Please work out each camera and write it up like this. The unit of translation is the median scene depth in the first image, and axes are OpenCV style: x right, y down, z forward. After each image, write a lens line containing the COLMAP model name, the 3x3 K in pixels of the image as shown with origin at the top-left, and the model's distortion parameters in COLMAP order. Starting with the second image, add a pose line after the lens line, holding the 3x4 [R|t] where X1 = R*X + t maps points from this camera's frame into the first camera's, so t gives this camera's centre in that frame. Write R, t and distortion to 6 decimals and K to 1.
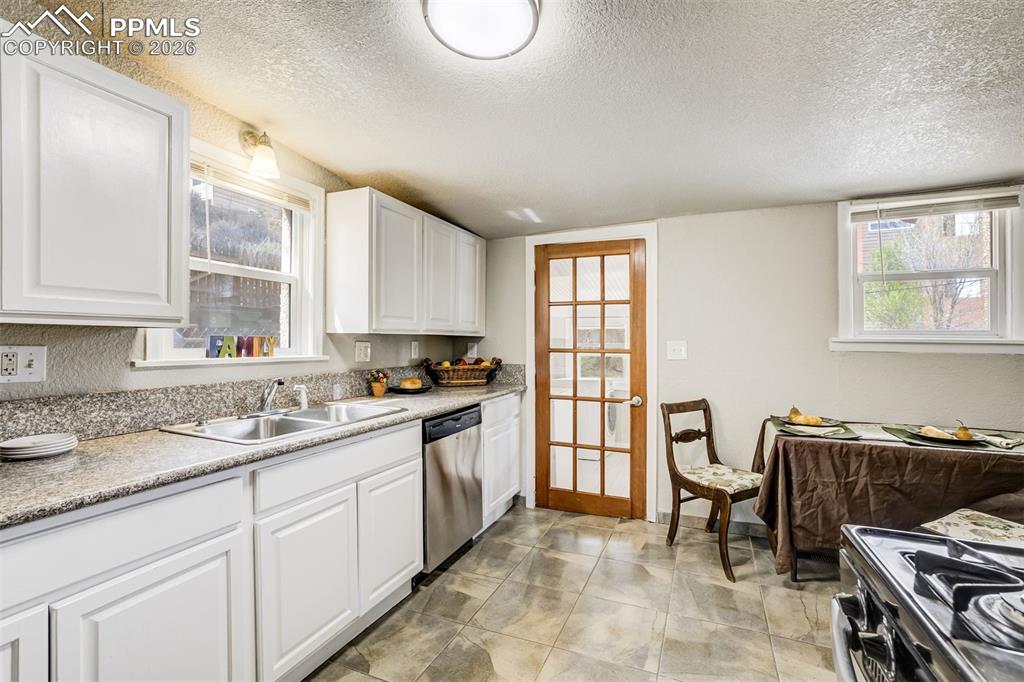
lens RADIAL K [[450.7, 0, 512.0], [0, 450.7, 341.0], [0, 0, 1]] dist [-0.020860, -0.000068]
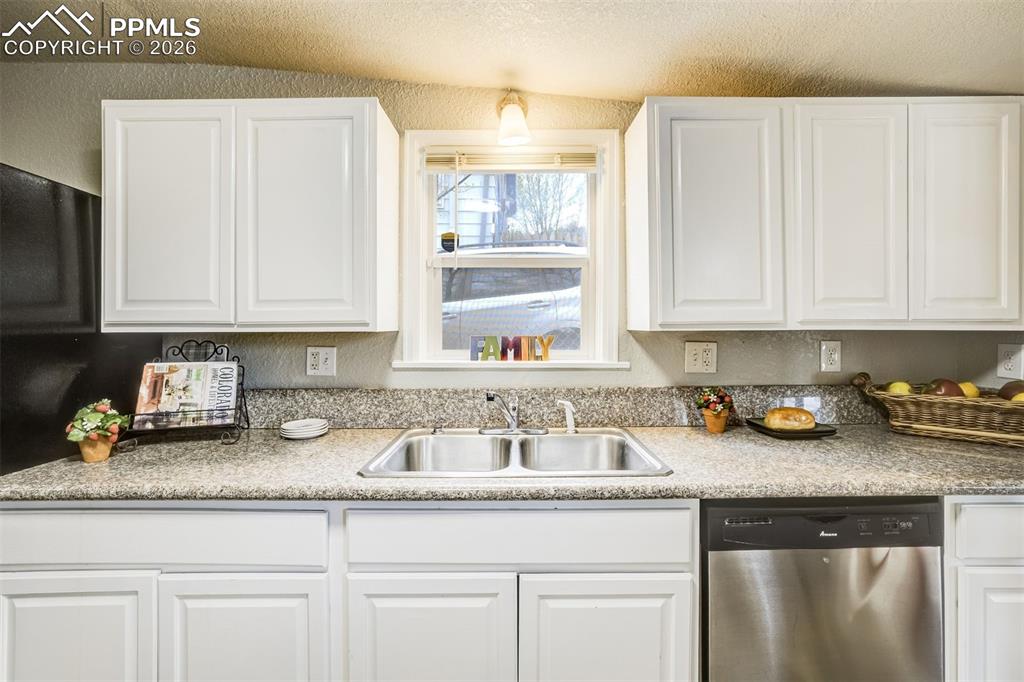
lens RADIAL K [[452.3, 0, 511.9], [0, 452.3, 326.1], [0, 0, 1]] dist [-0.014744, 0.001065]
pose [[0.399278, -0.008492, -0.916791, 0.186105], [0.006603, 0.999958, -0.006386, -0.022463], [0.916806, -0.003503, 0.399317, 0.593350]]
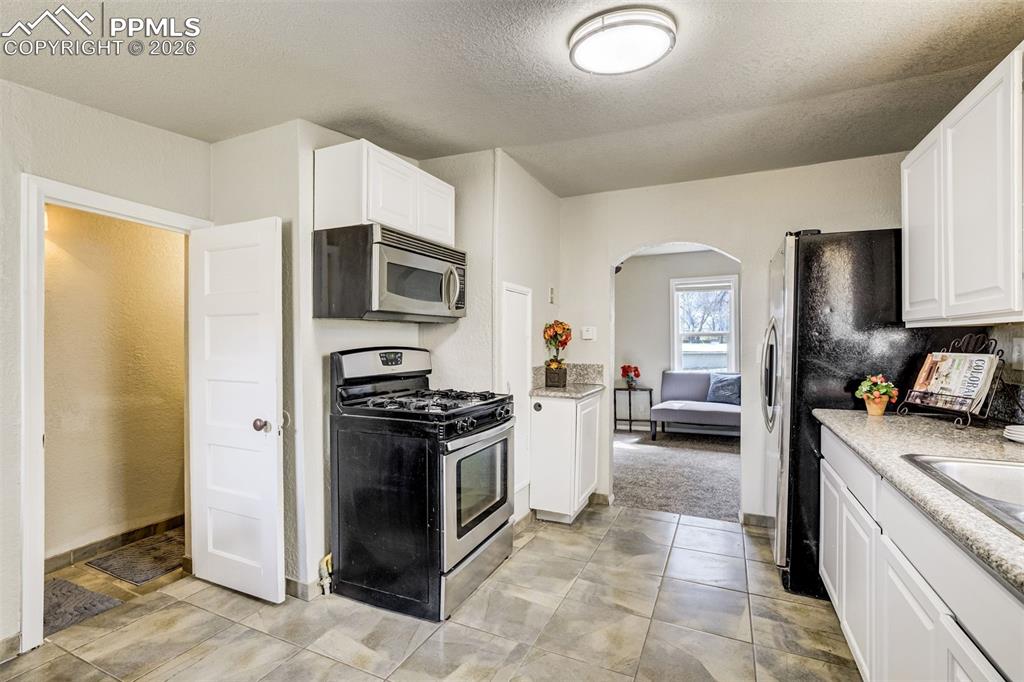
lens RADIAL K [[468.1, 0, 512.0], [0, 468.1, 341.0], [0, 0, 1]] dist [-0.000262, -0.000095]
pose [[-0.999912, -0.000375, 0.013261, 0.118197], [-0.000375, 1.000000, 0.000006, 0.004122], [-0.013261, 0.000002, -0.999912, 1.237736]]
